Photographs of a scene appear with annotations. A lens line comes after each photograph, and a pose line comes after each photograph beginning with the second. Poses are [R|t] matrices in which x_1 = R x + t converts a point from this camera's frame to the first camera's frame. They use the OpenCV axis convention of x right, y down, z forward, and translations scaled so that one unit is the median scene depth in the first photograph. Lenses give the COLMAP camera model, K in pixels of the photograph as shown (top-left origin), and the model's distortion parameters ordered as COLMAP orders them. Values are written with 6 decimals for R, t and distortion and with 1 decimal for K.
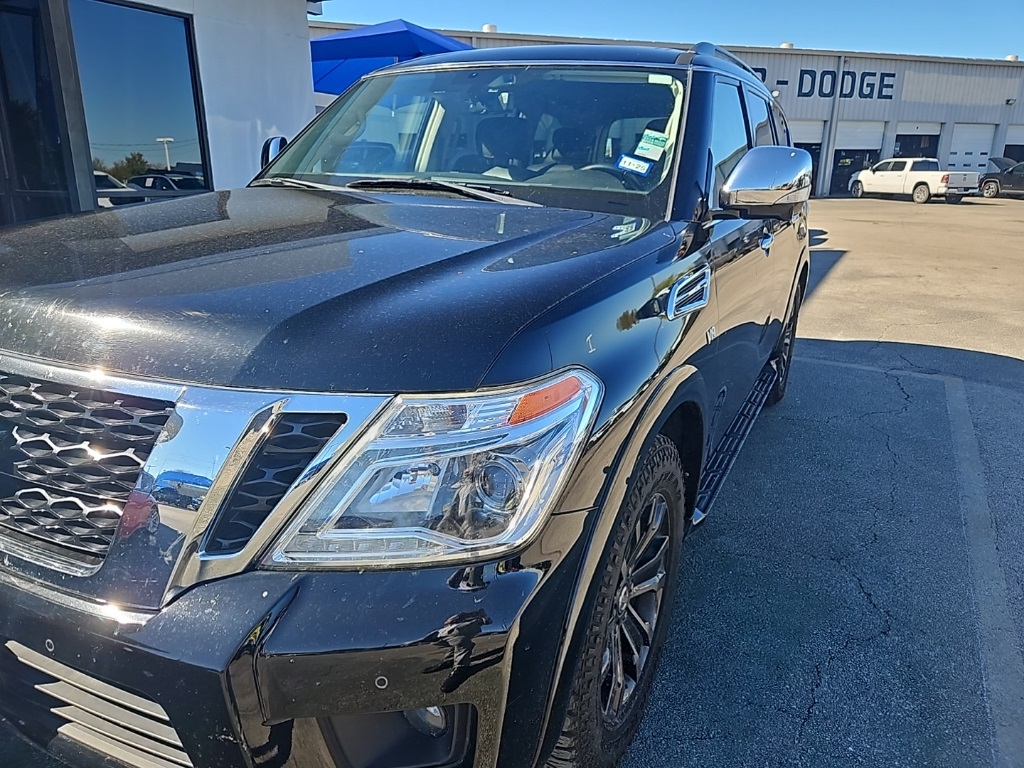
lens RADIAL K [[679.7, 0, 511.2], [0, 679.7, 377.0], [0, 0, 1]] dist [0.029410, -0.004198]
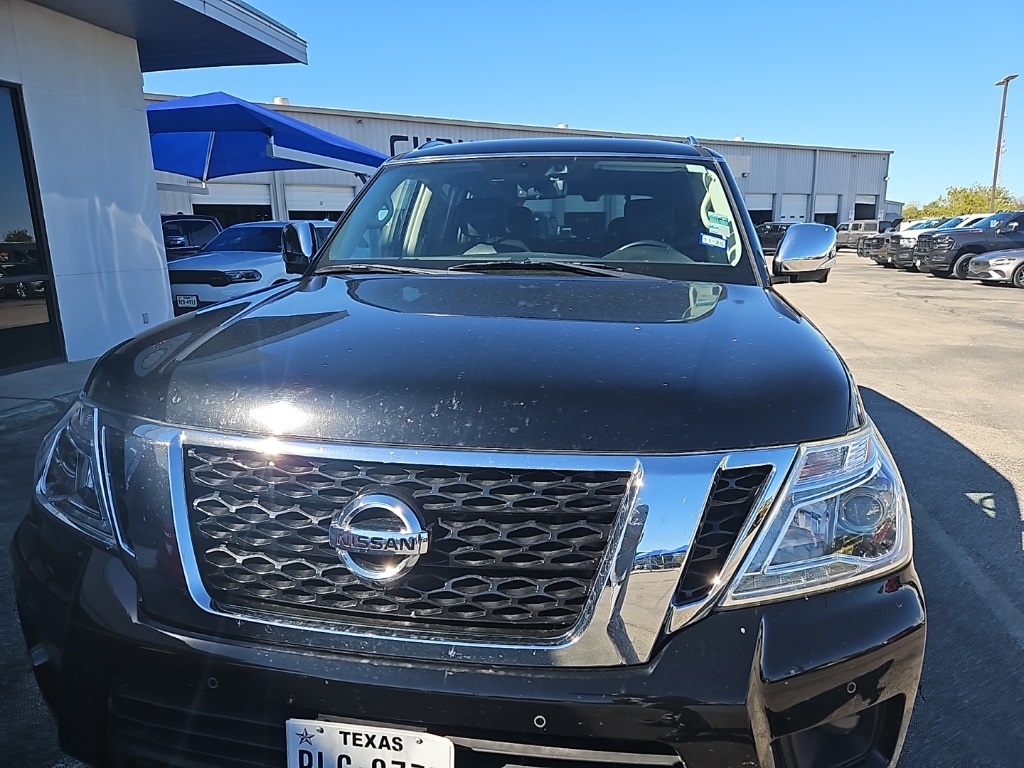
lens RADIAL K [[679.7, 0, 513.3], [0, 679.7, 388.7], [0, 0, 1]] dist [0.029410, -0.004198]
pose [[0.960823, -0.085351, 0.263694, -0.421229], [0.105362, 0.992457, -0.062675, -0.021411], [-0.256355, 0.088003, 0.962568, -0.012261]]
